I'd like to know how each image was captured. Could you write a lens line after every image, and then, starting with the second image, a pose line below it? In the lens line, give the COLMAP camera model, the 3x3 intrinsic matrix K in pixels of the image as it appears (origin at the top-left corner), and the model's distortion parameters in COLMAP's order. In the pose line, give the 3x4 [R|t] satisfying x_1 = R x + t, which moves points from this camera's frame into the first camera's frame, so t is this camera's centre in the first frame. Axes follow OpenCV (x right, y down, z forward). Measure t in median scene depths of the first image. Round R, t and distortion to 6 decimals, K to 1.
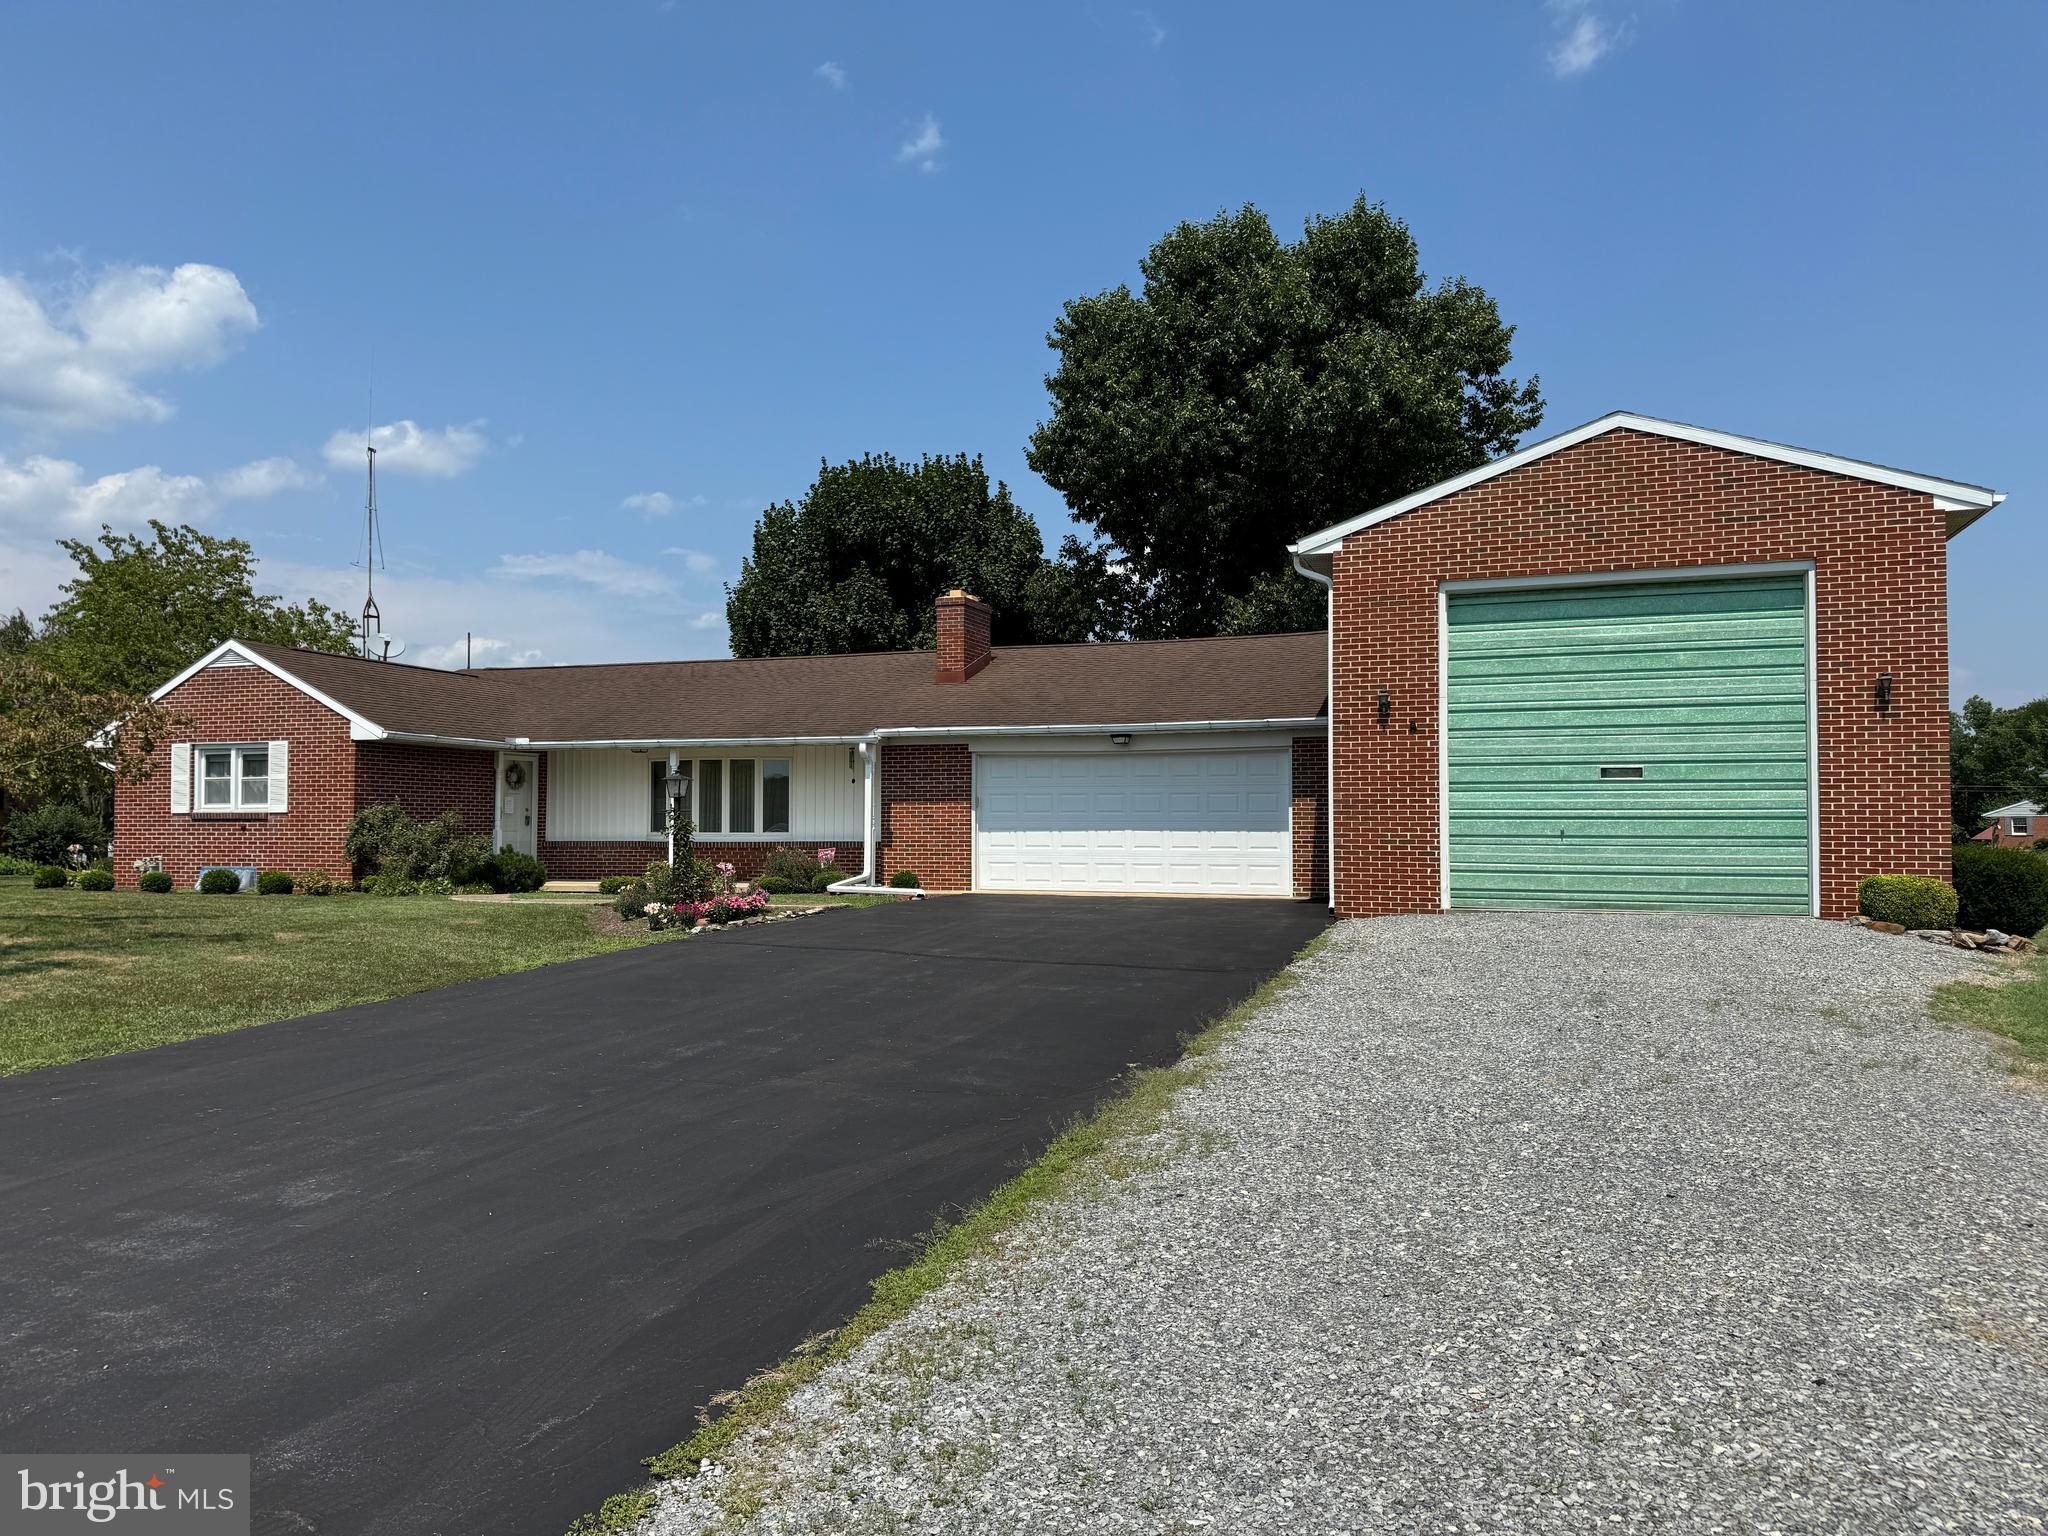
lens RADIAL K [[1415.7, 0, 1001.3], [0, 1415.7, 781.3], [0, 0, 1]] dist [0.102736, -0.138215]
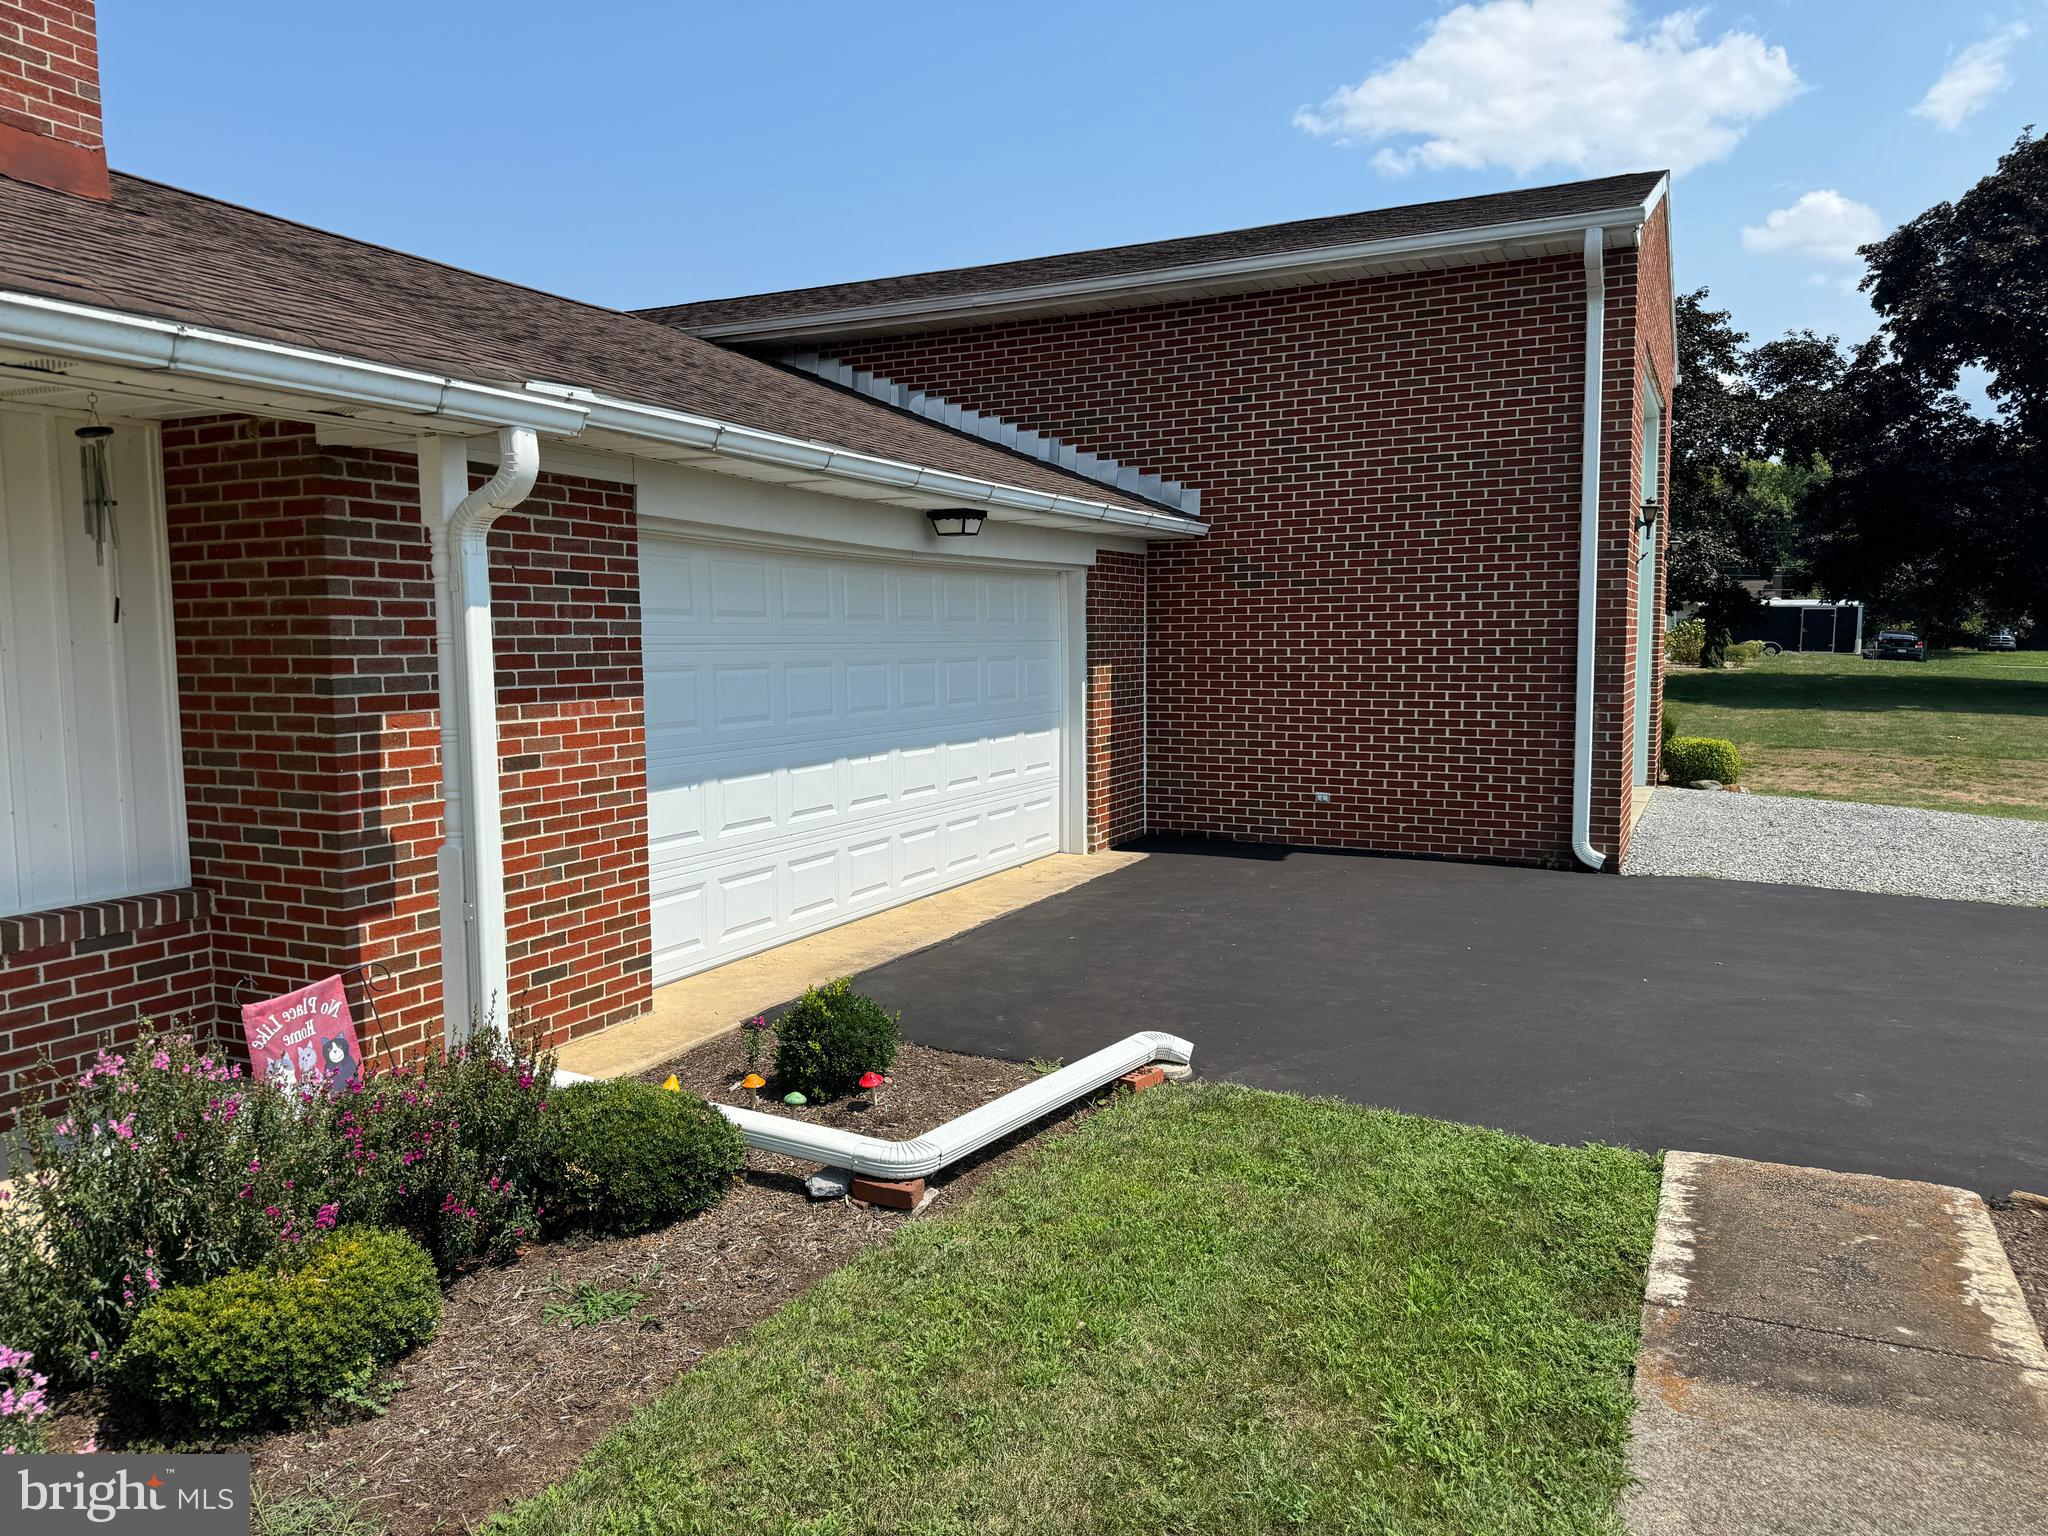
lens RADIAL K [[1435.9, 0, 1053.7], [0, 1435.9, 753.7], [0, 0, 1]] dist [0.168080, -0.258051]
pose [[0.081093, -0.082661, 0.993273, -0.327275], [-0.022319, 0.996155, 0.084723, -0.000023], [-0.996457, -0.029039, 0.078936, 0.963175]]
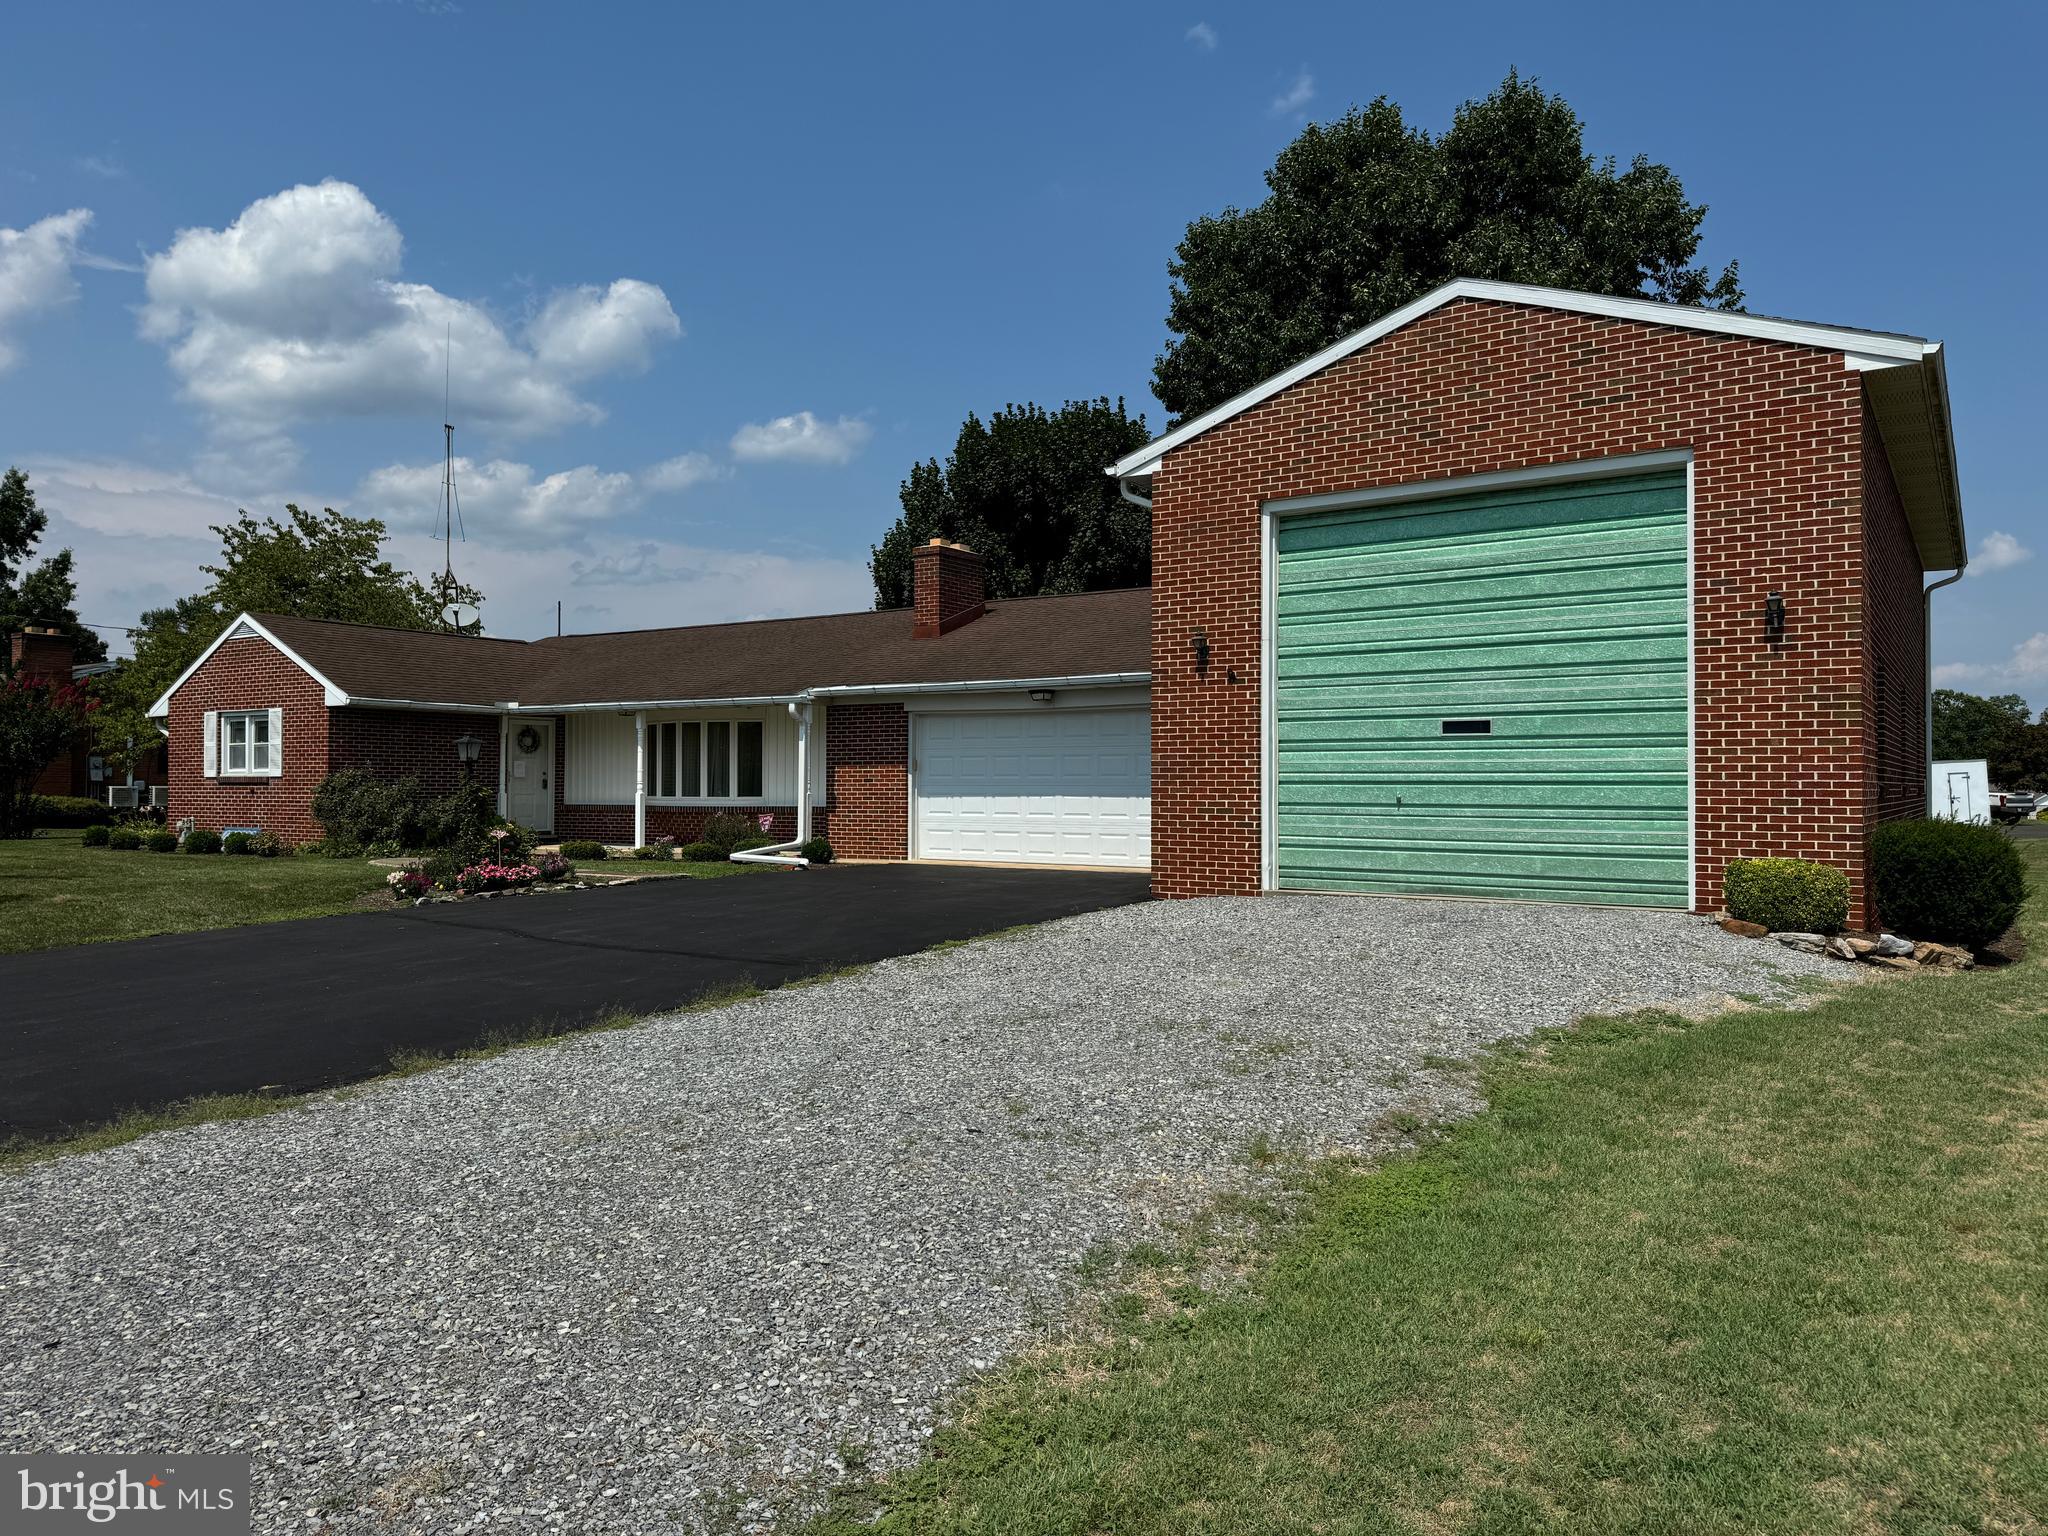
lens RADIAL K [[1402.6, 0, 1024.0], [0, 1402.6, 768.0], [0, 0, 1]] dist [0.135908, -0.208257]
pose [[0.972716, -0.002542, -0.231987, 0.287067], [0.006736, 0.999828, 0.017290, 0.001222], [0.231903, -0.018381, 0.972565, 0.124236]]
